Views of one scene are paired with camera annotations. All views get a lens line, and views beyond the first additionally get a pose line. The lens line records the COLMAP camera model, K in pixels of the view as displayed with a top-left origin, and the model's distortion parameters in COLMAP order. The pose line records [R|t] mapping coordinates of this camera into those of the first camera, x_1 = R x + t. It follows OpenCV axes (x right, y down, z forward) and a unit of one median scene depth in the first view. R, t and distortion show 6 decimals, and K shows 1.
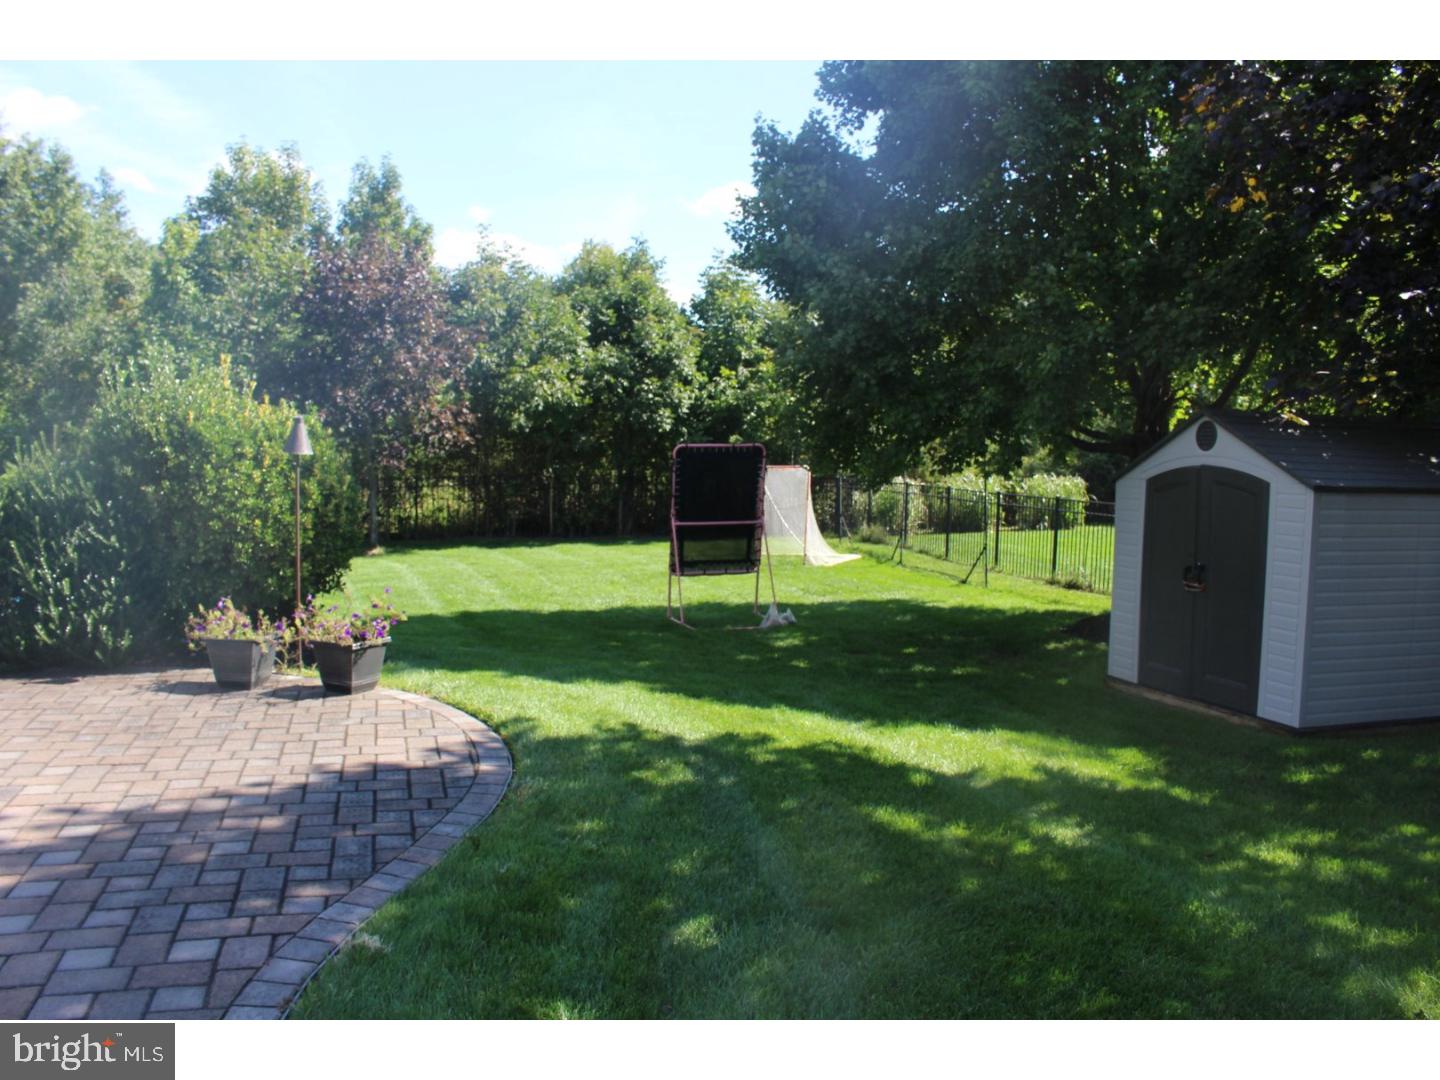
lens RADIAL K [[1227.6, 0, 720.0], [0, 1227.6, 540.0], [0, 0, 1]] dist [-0.165843, 0.175955]
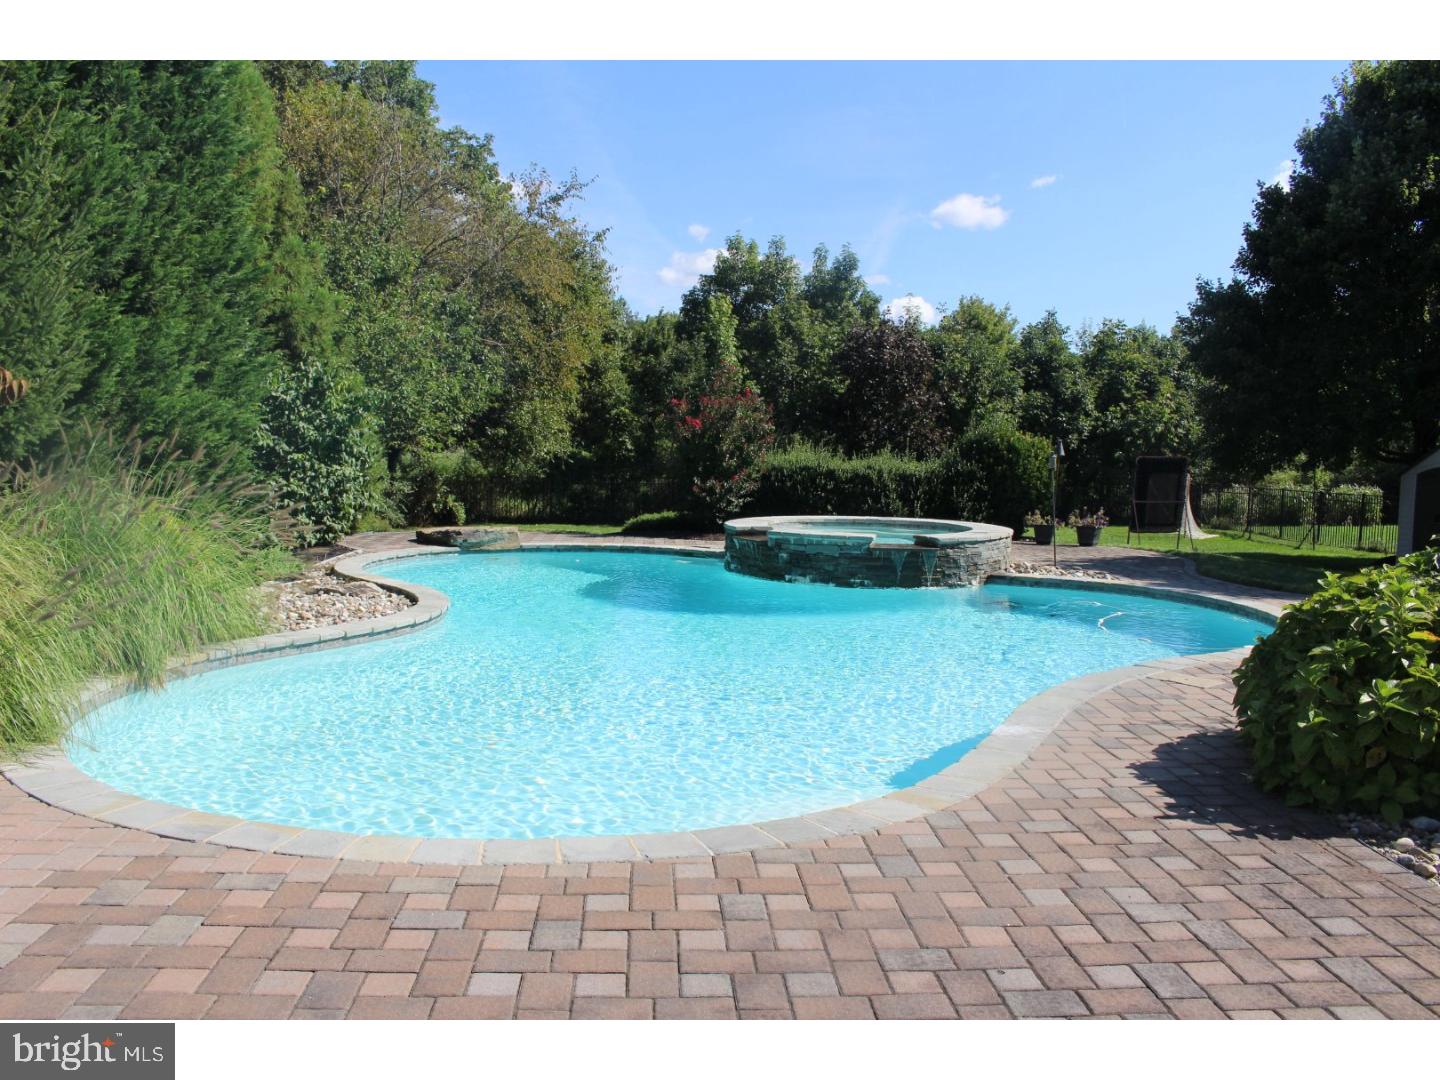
lens RADIAL K [[1227.6, 0, 720.0], [0, 1227.6, 540.0], [0, 0, 1]] dist [-0.165843, 0.175955]
pose [[0.976820, 0.021434, -0.212987, -0.143843], [-0.024529, 0.999628, -0.011903, 0.044337], [0.212653, 0.016851, 0.976982, -0.468498]]
